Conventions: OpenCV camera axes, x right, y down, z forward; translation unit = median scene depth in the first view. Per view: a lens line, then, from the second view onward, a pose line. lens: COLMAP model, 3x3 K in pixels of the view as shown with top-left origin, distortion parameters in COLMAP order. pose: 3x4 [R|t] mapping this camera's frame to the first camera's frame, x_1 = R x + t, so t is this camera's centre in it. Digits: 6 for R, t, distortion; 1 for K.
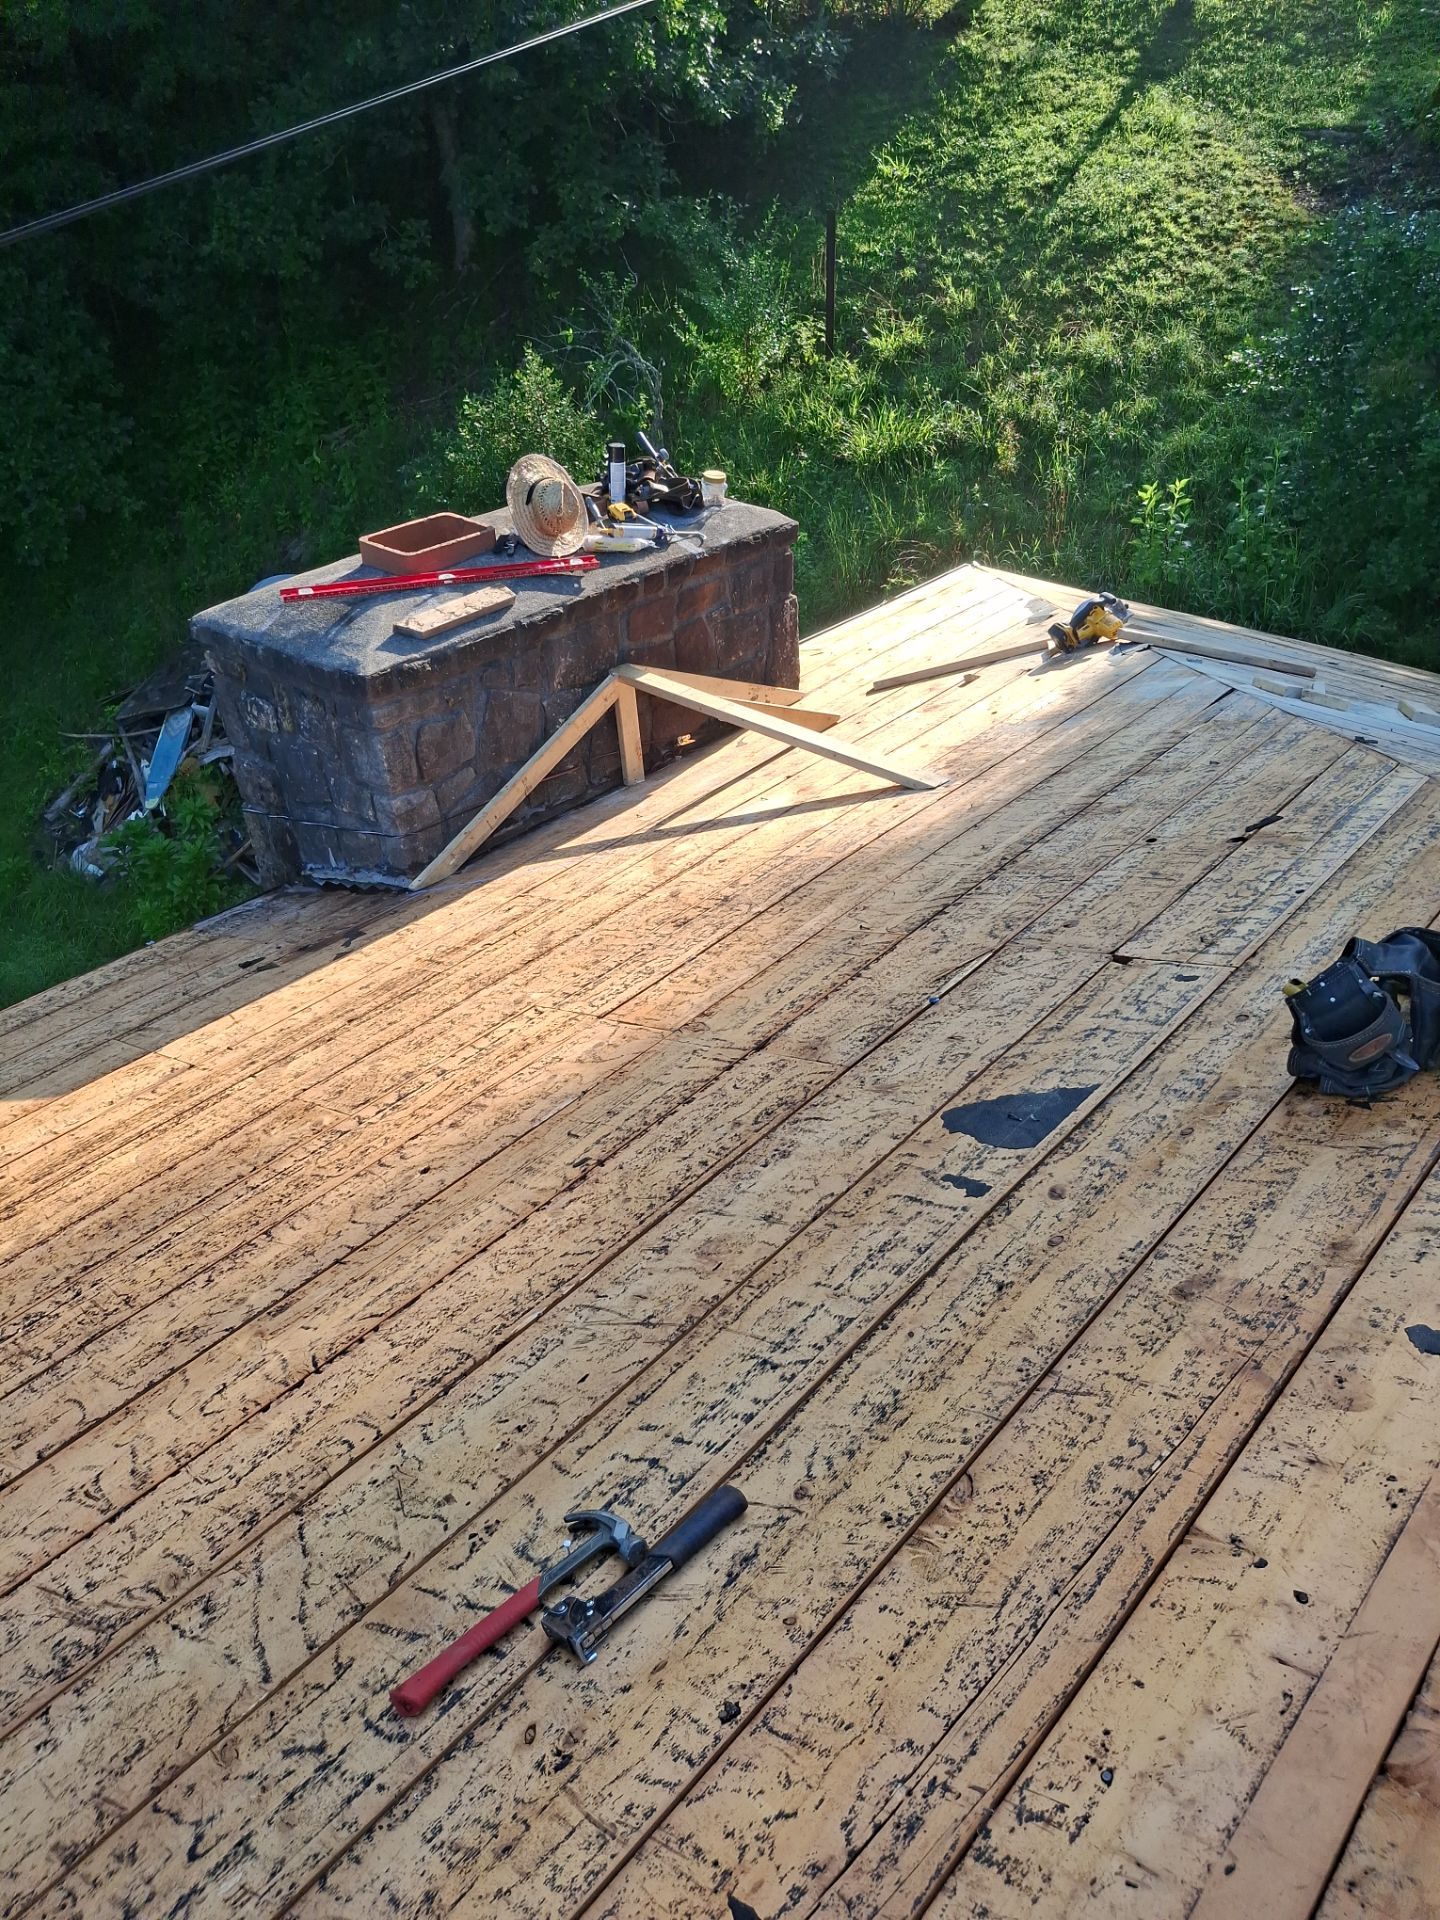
lens RADIAL K [[1390.9, 0, 675.6], [0, 1390.9, 943.3], [0, 0, 1]] dist [-0.015175, 0.005584]
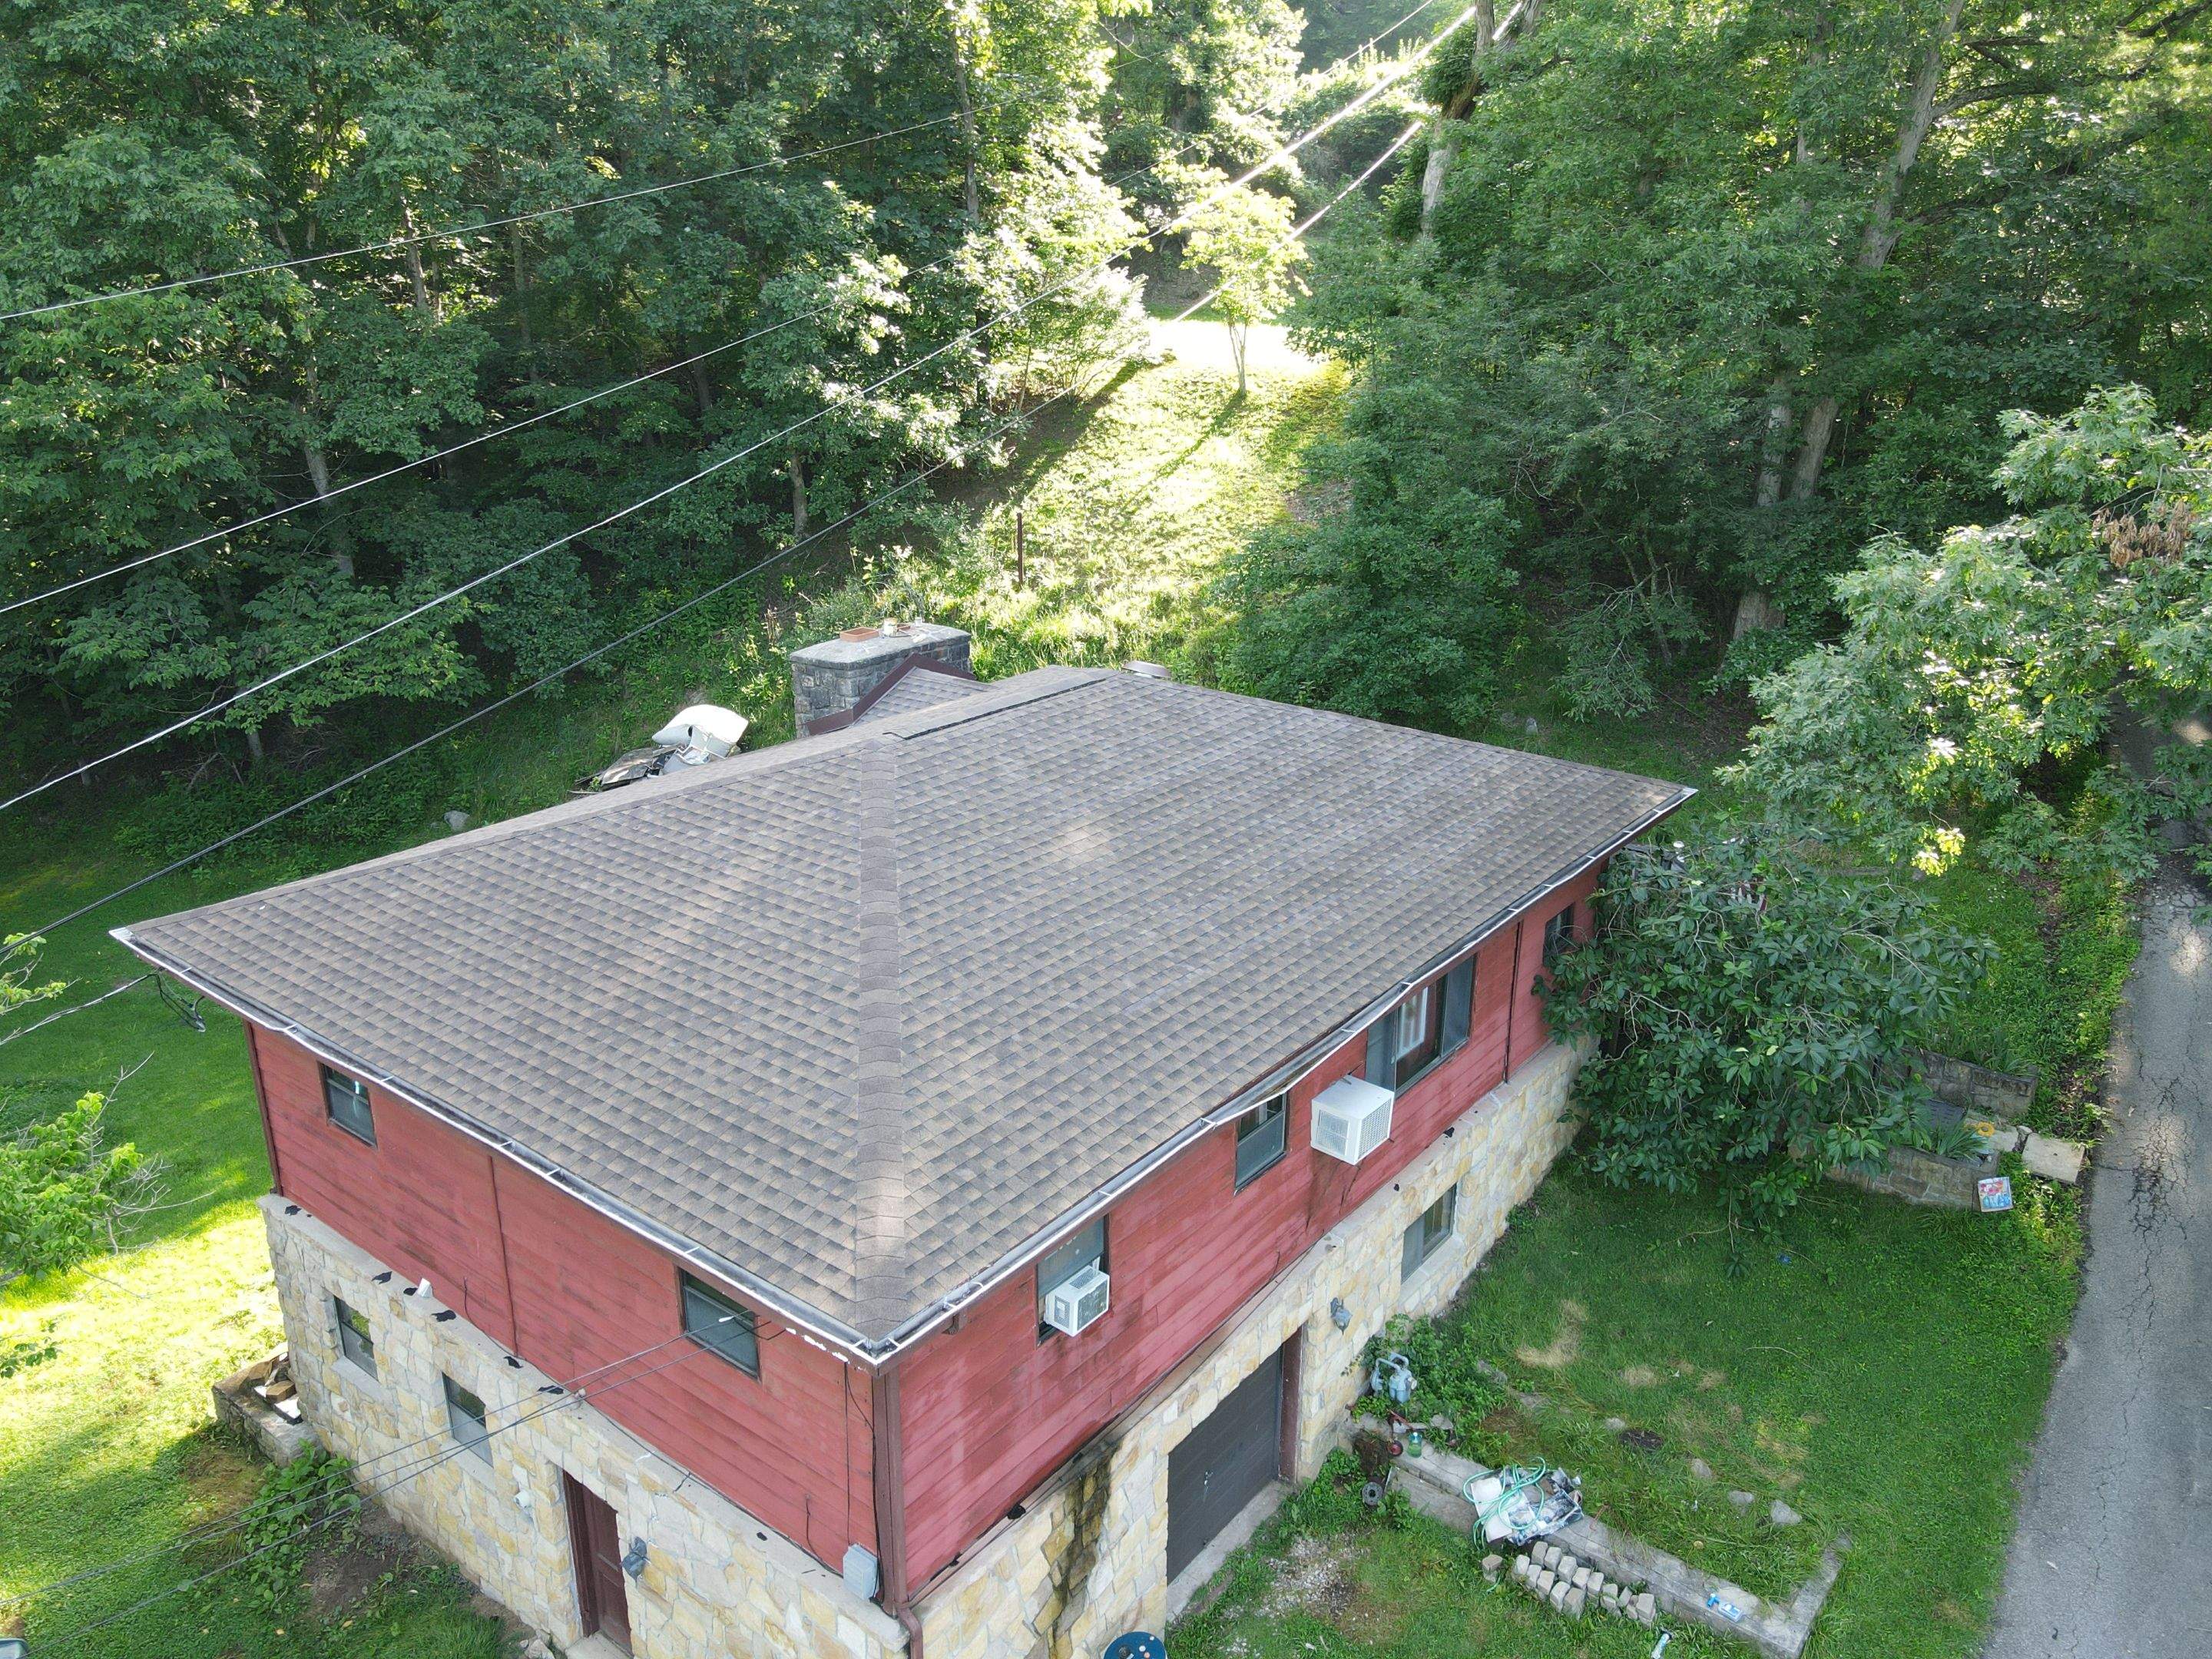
lens RADIAL K [[1647.1, 0, 1111.1], [0, 1647.1, 845.0], [0, 0, 1]] dist [0.013100, 0.001336]
pose [[0.994807, -0.002371, 0.101752, 0.011797], [0.027049, 0.969938, -0.241846, 0.410376], [-0.098119, 0.243342, 0.964965, -0.973091]]
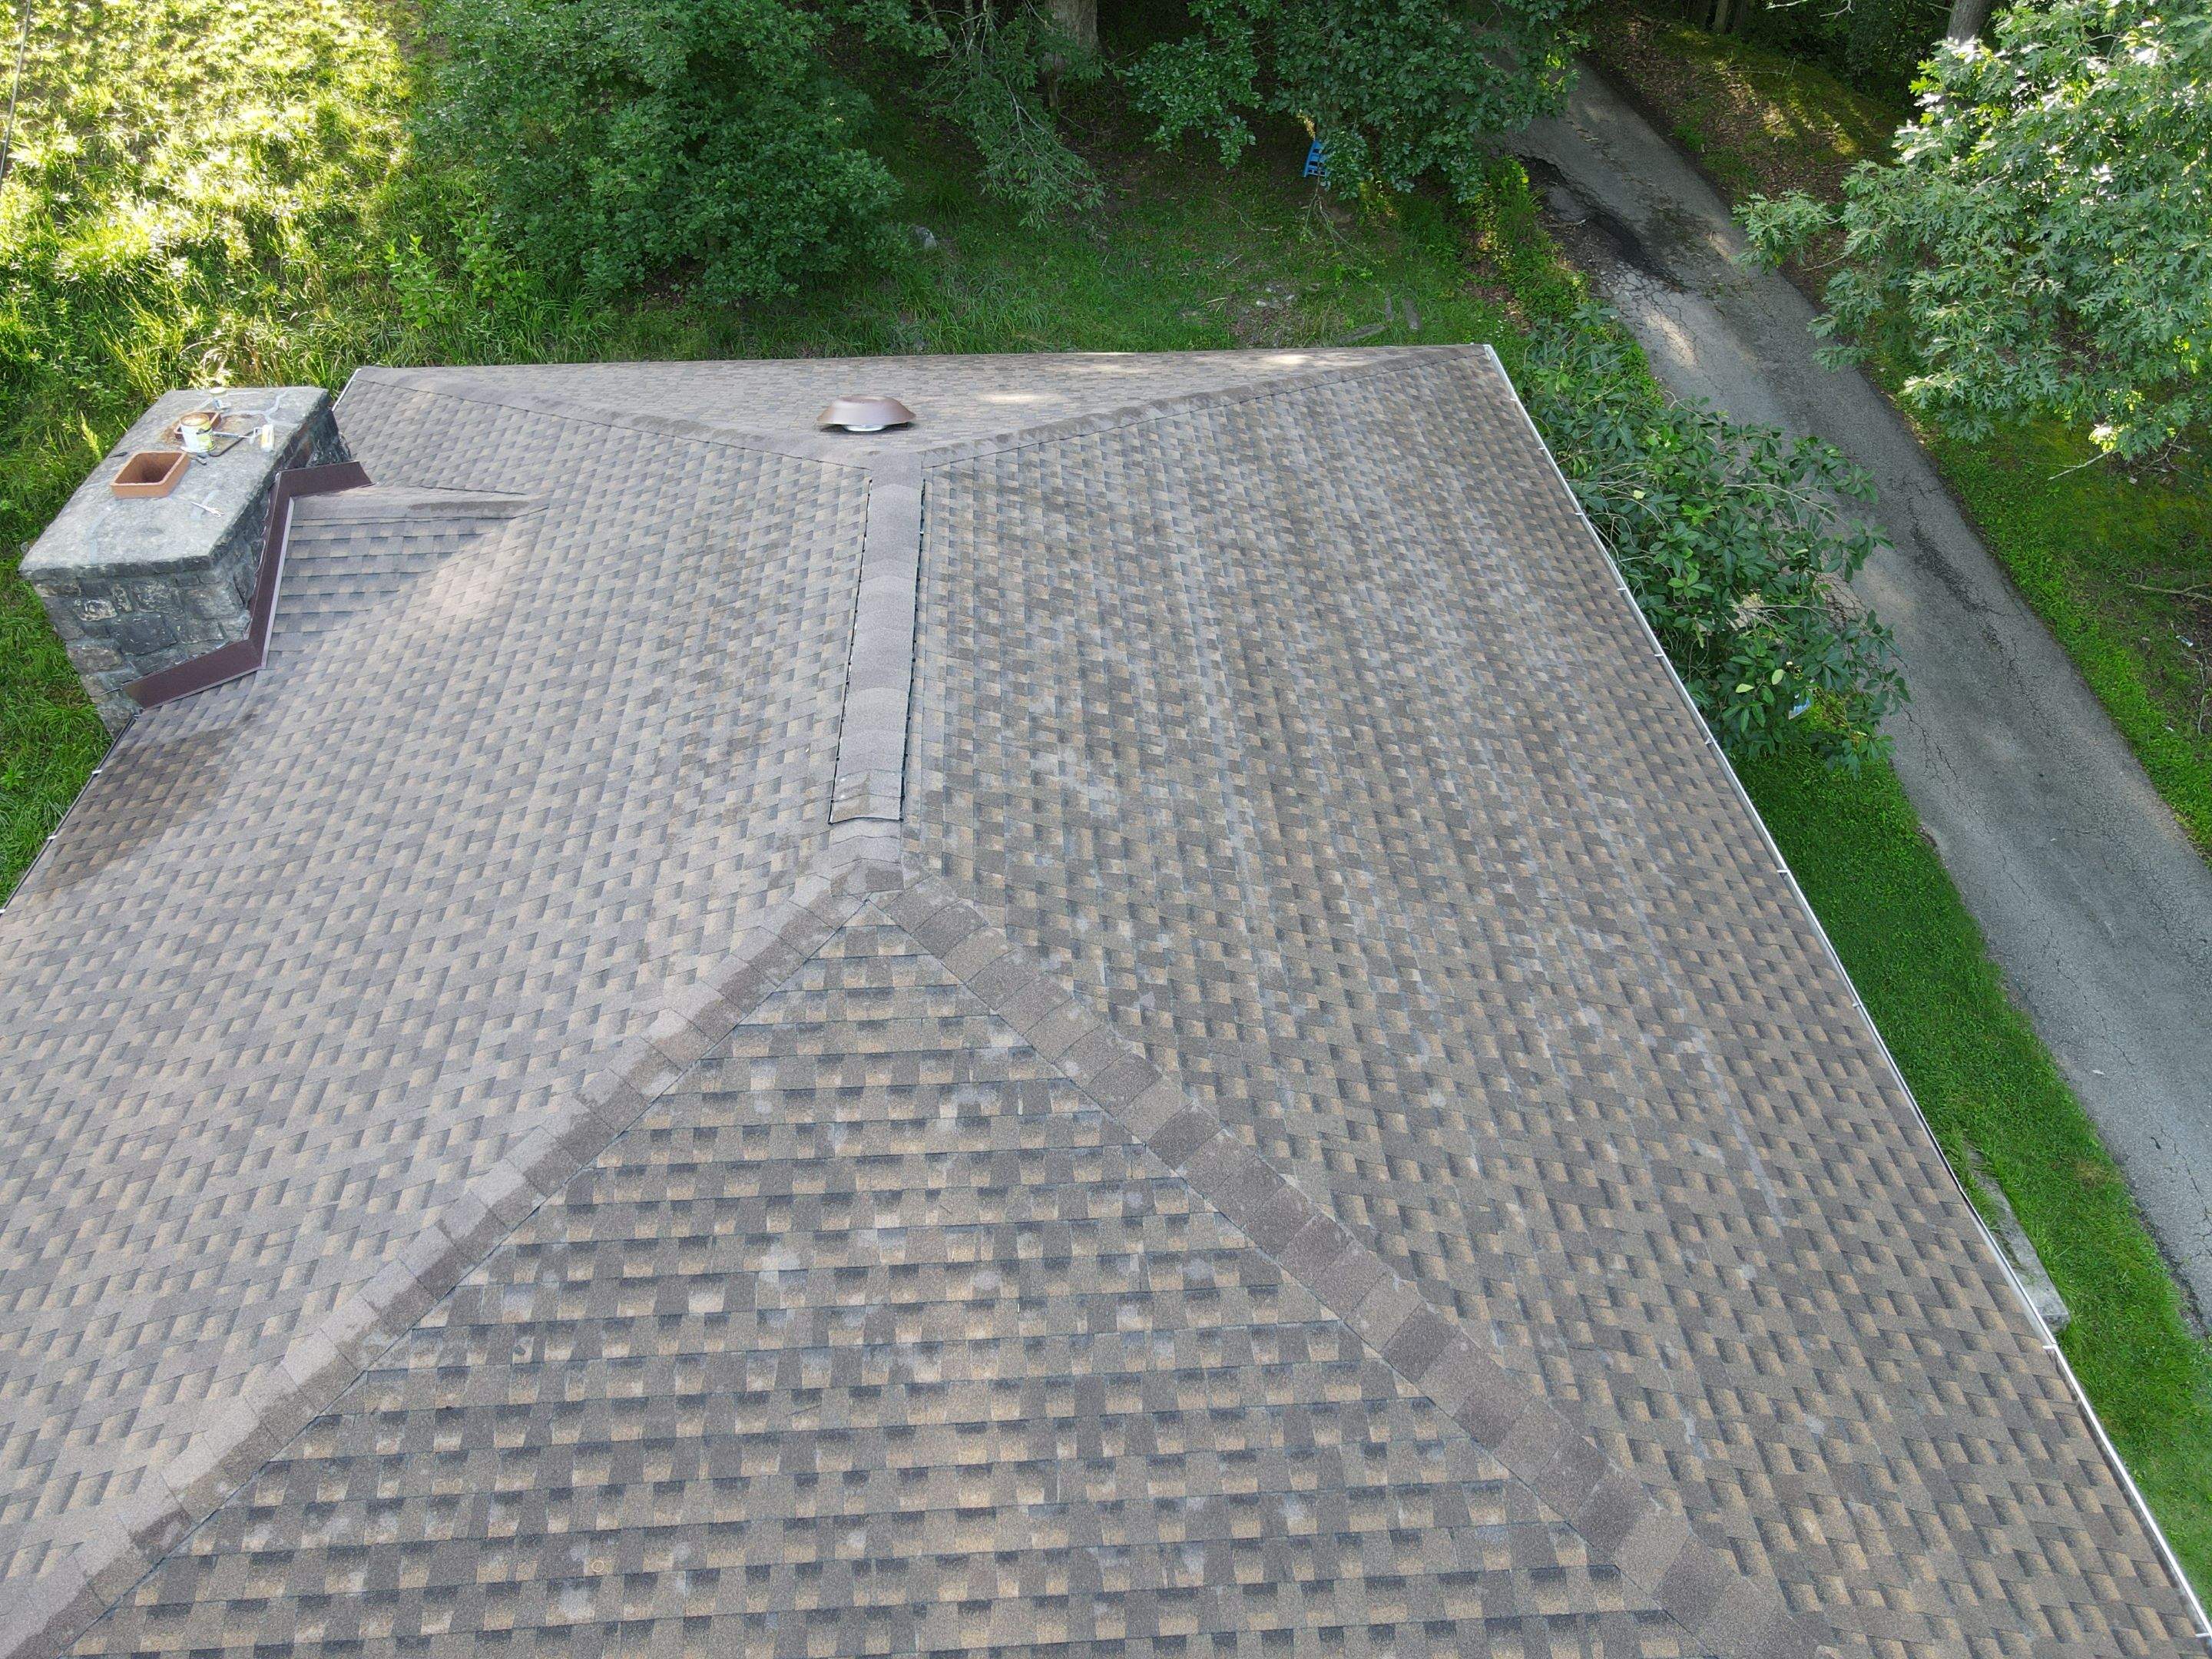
lens RADIAL K [[1647.1, 0, 1114.3], [0, 1647.1, 817.2], [0, 0, 1]] dist [0.013100, 0.001336]
pose [[0.682282, -0.445122, 0.579964, -0.235298], [0.384840, 0.893152, 0.232760, 0.019447], [-0.621602, 0.064386, 0.780682, -0.409770]]
